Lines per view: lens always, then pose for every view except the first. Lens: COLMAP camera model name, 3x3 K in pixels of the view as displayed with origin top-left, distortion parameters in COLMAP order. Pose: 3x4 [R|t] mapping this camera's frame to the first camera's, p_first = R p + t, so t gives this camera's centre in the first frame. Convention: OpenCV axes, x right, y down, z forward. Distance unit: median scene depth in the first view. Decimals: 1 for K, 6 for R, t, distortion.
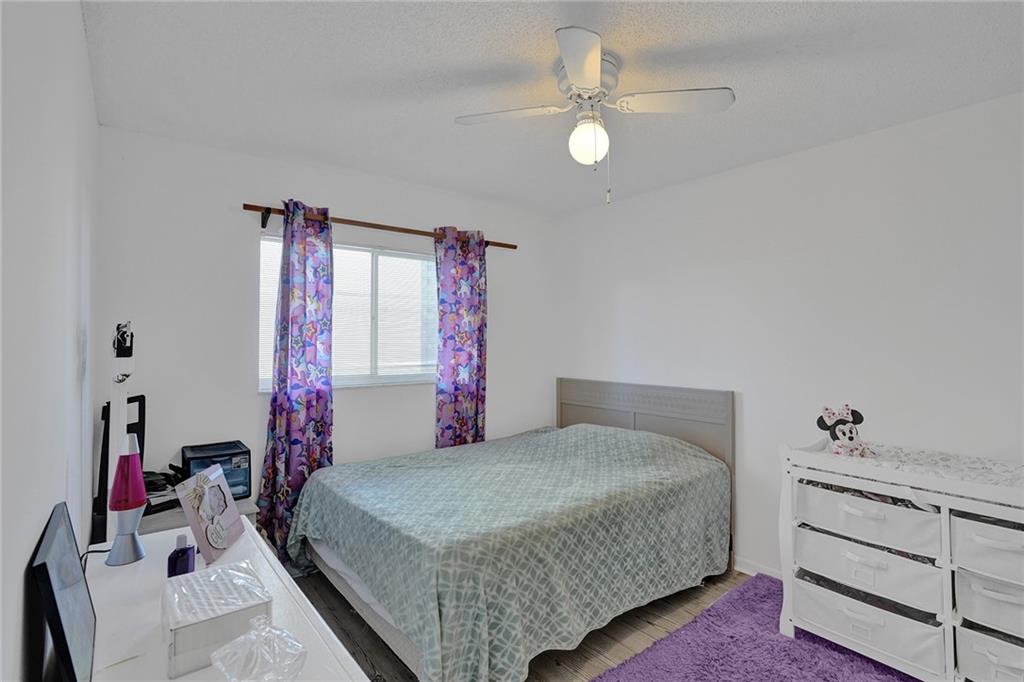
lens RADIAL K [[492.6, 0, 512.7], [0, 492.6, 335.6], [0, 0, 1]] dist [-0.058493, 0.030925]
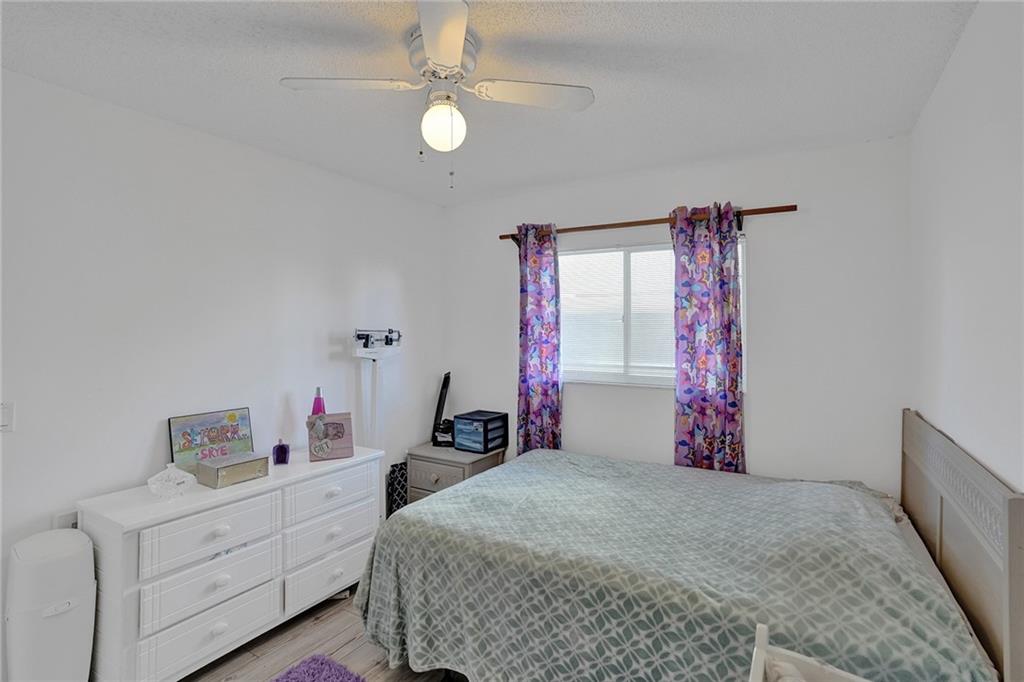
lens RADIAL K [[492.6, 0, 512.7], [0, 492.6, 335.6], [0, 0, 1]] dist [-0.058493, 0.030925]
pose [[0.348623, 0.017971, -0.937091, 0.570945], [0.007948, 0.999724, 0.022129, -0.021481], [0.937229, -0.015163, 0.348384, 0.441300]]
